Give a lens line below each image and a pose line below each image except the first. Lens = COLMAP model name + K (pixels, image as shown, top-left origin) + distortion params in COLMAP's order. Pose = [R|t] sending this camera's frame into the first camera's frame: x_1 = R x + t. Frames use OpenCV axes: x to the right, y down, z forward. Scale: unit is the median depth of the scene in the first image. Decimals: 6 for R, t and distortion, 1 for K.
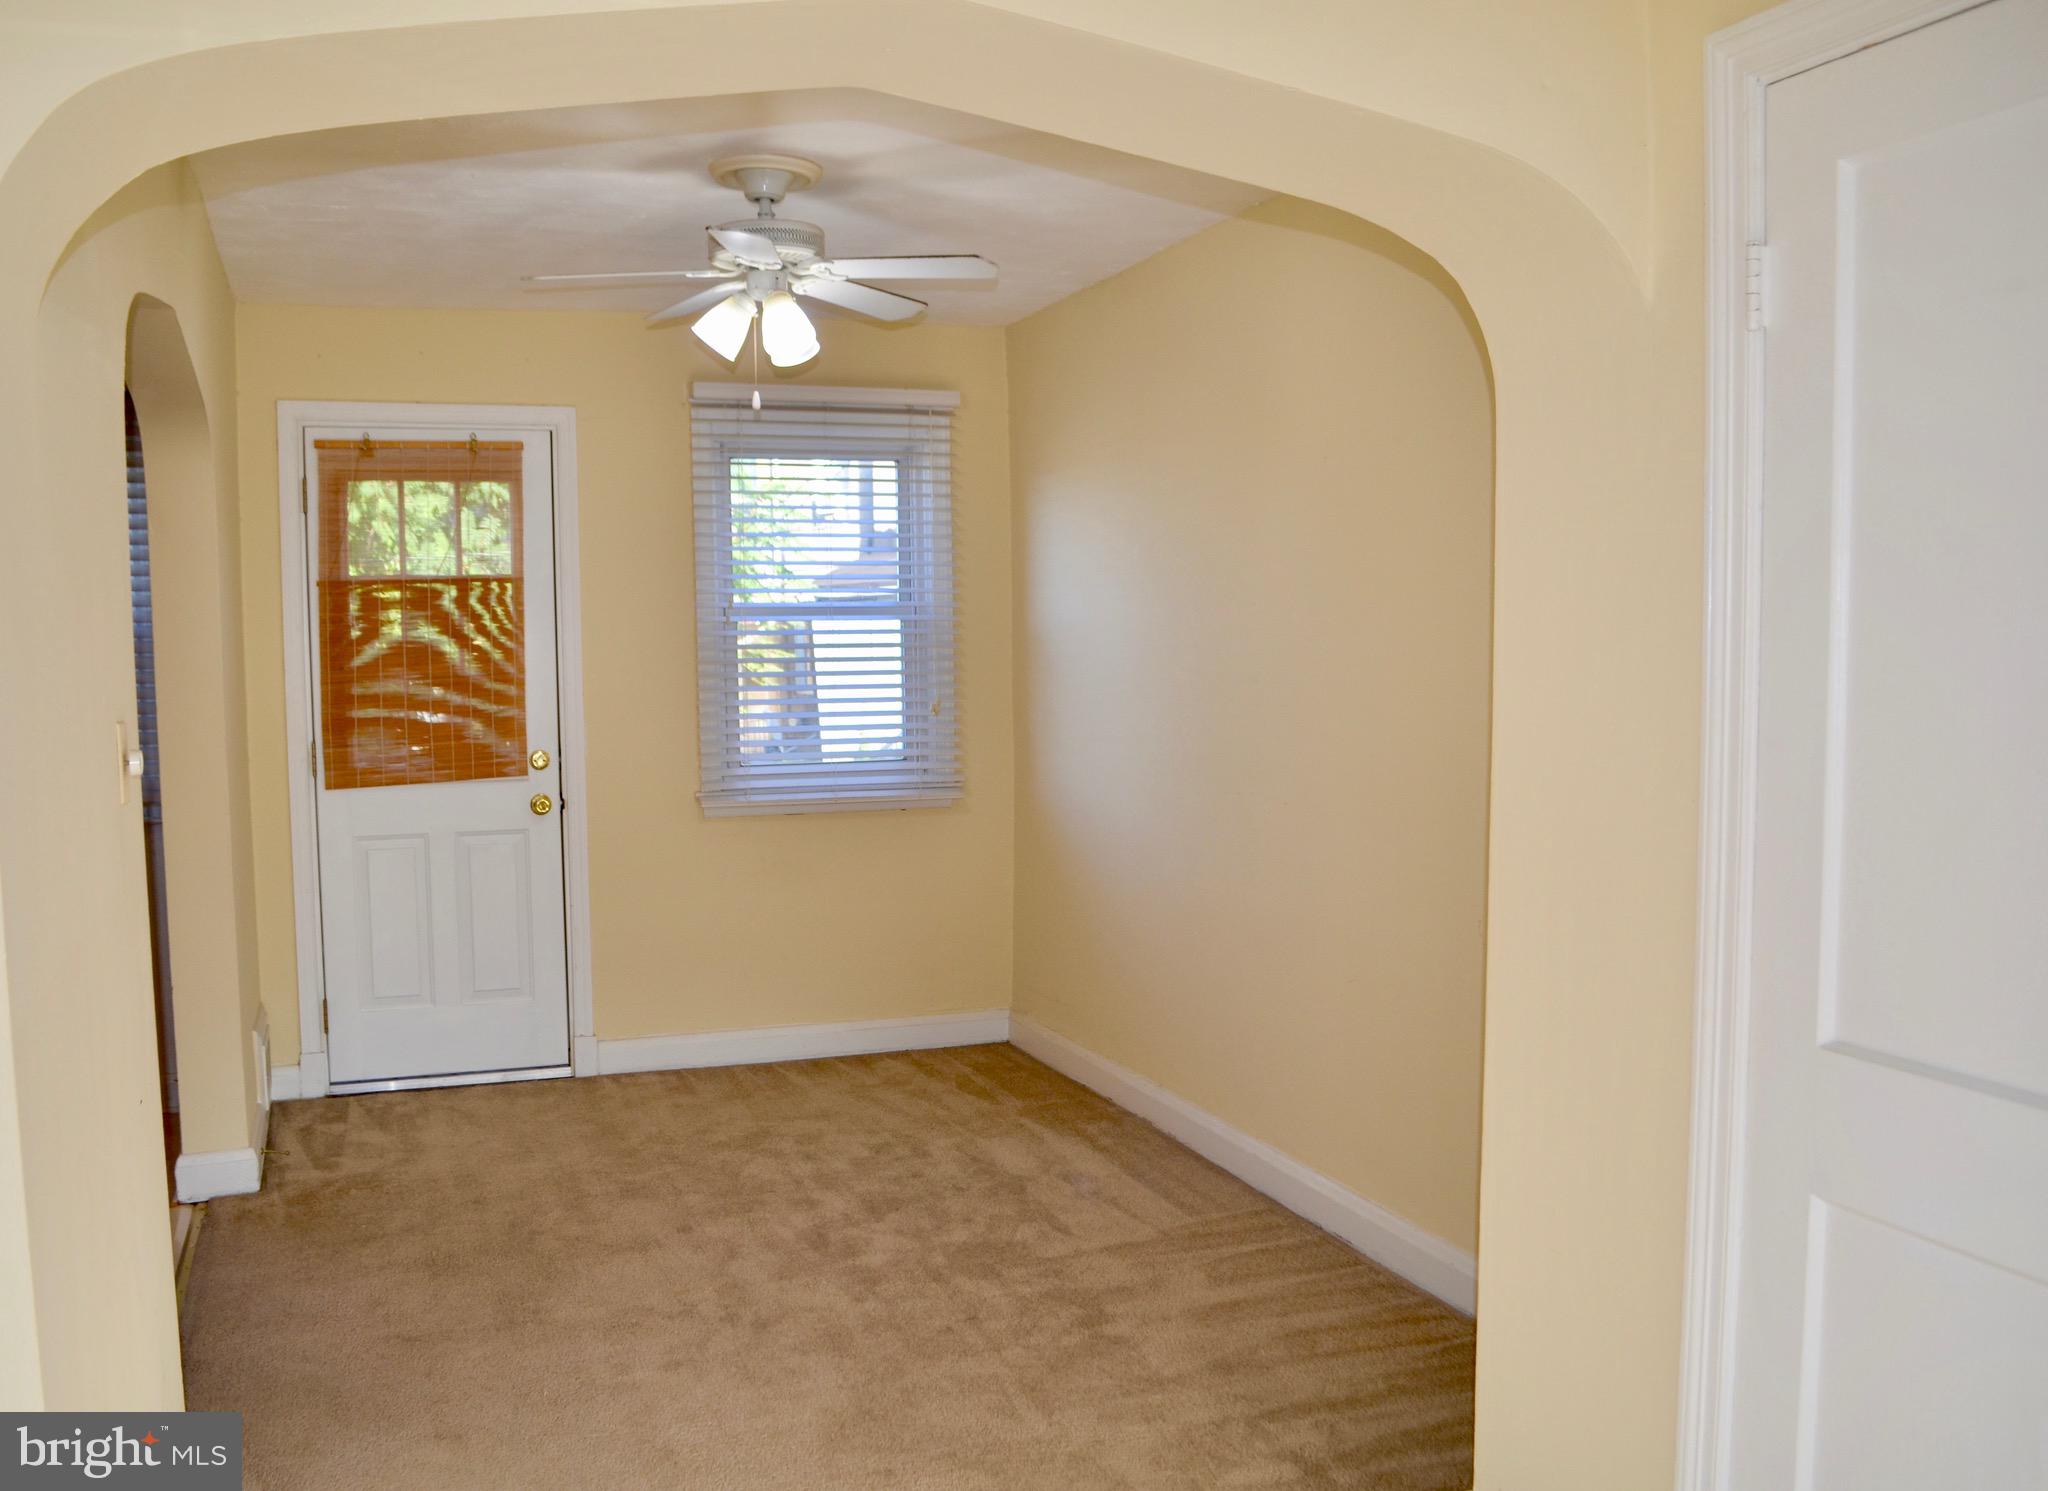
lens RADIAL K [[1772.4, 0, 914.2], [0, 1772.4, 777.7], [0, 0, 1]] dist [-0.074840, -0.000812]
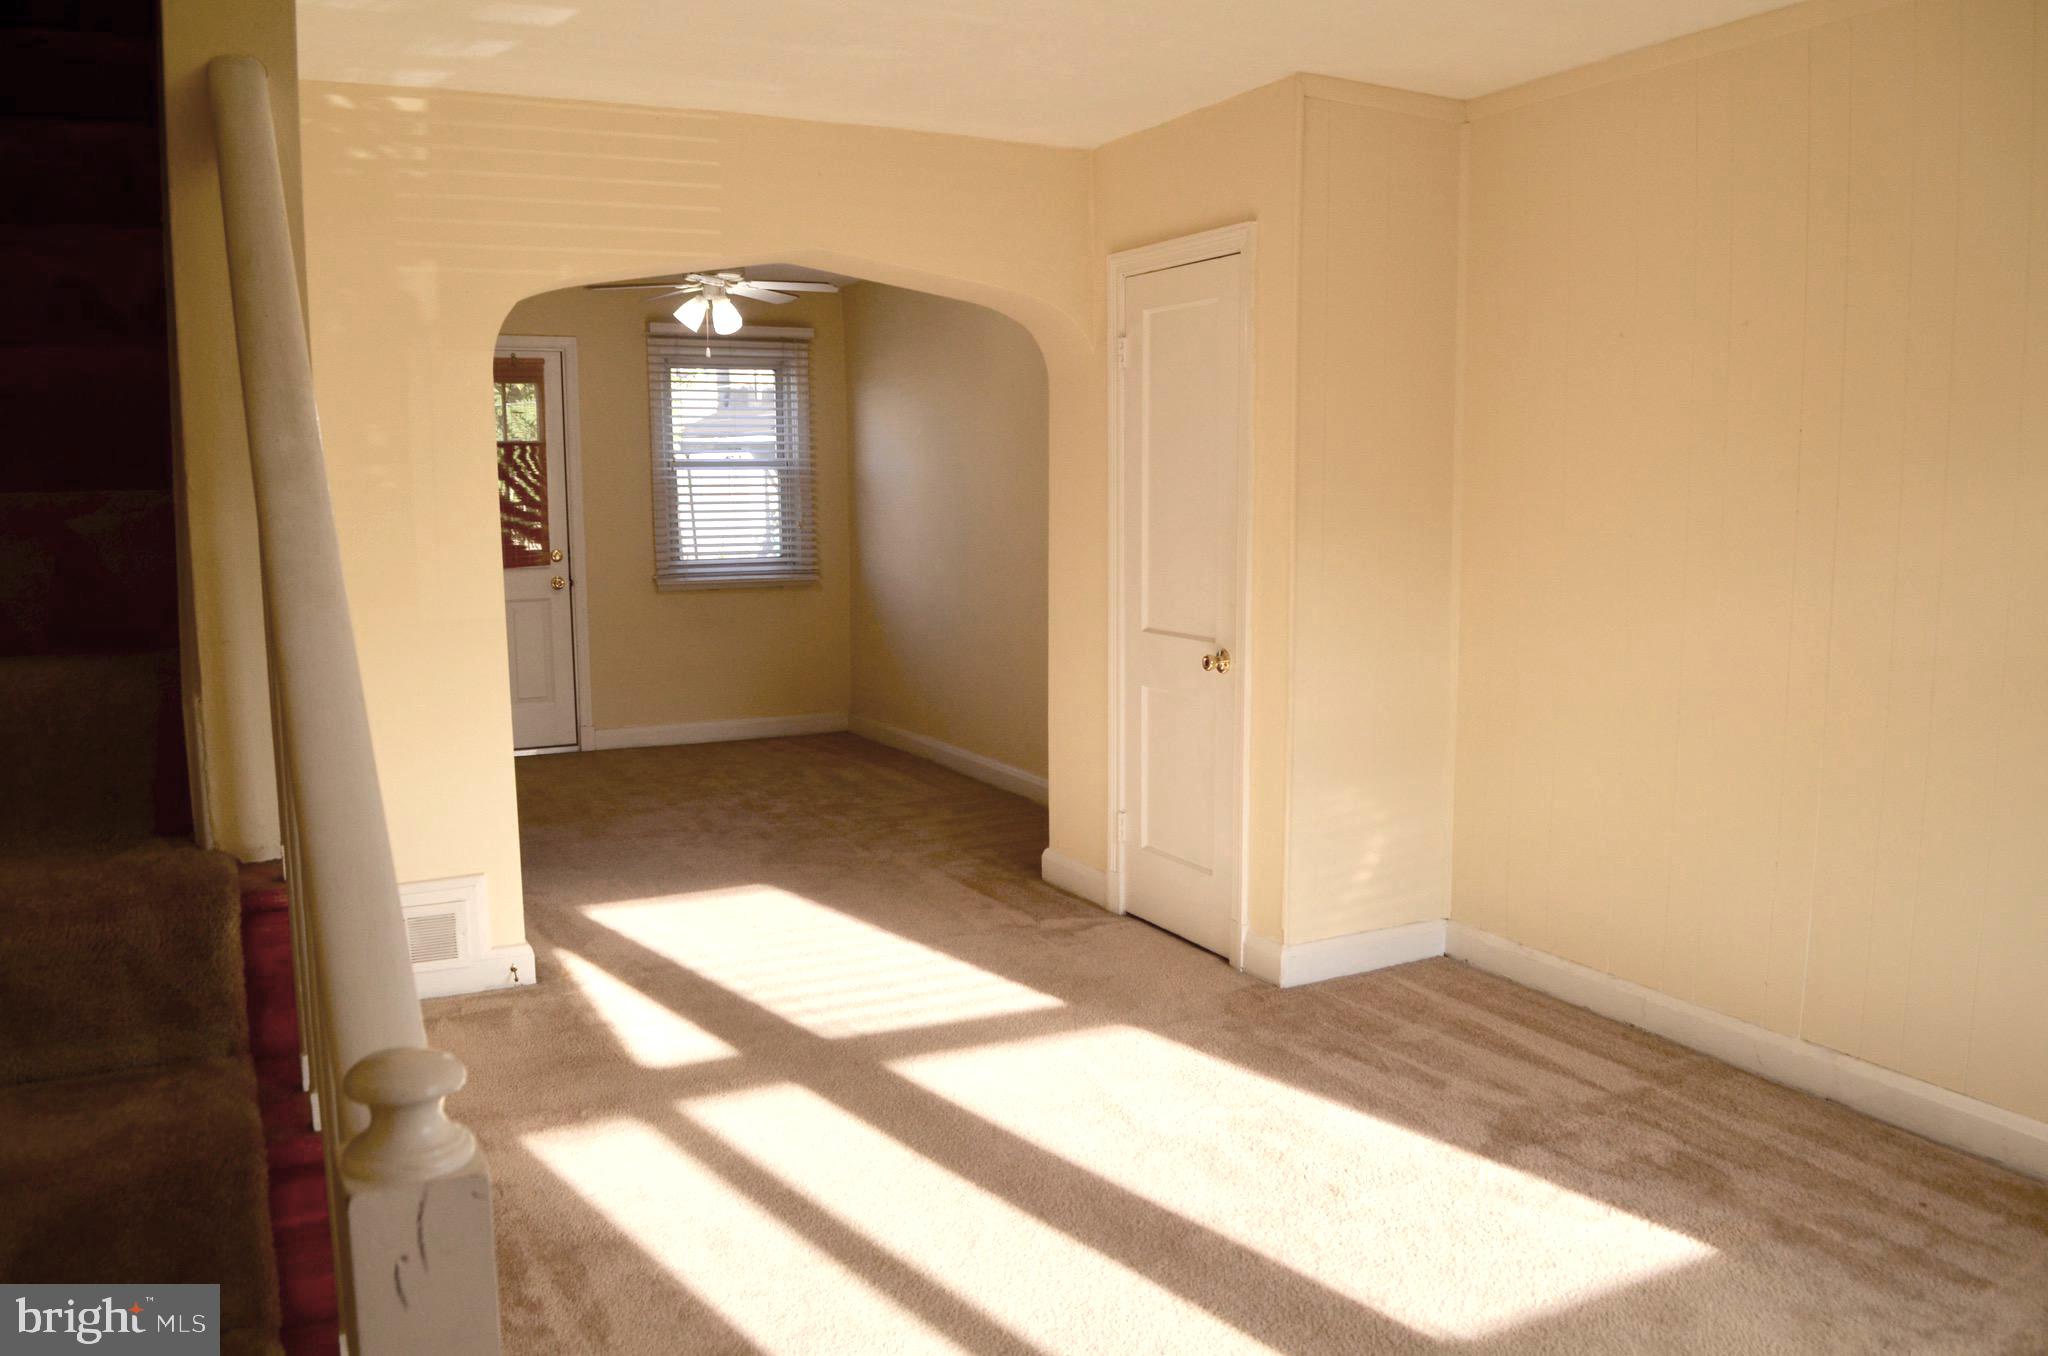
lens RADIAL K [[1612.0, 0, 1033.1], [0, 1612.0, 709.9], [0, 0, 1]] dist [-0.079669, 0.014666]
pose [[0.985776, -0.015912, 0.167311, -0.029344], [0.005515, 0.998035, 0.062421, 0.042640], [-0.167976, -0.060610, 0.983926, -0.537214]]
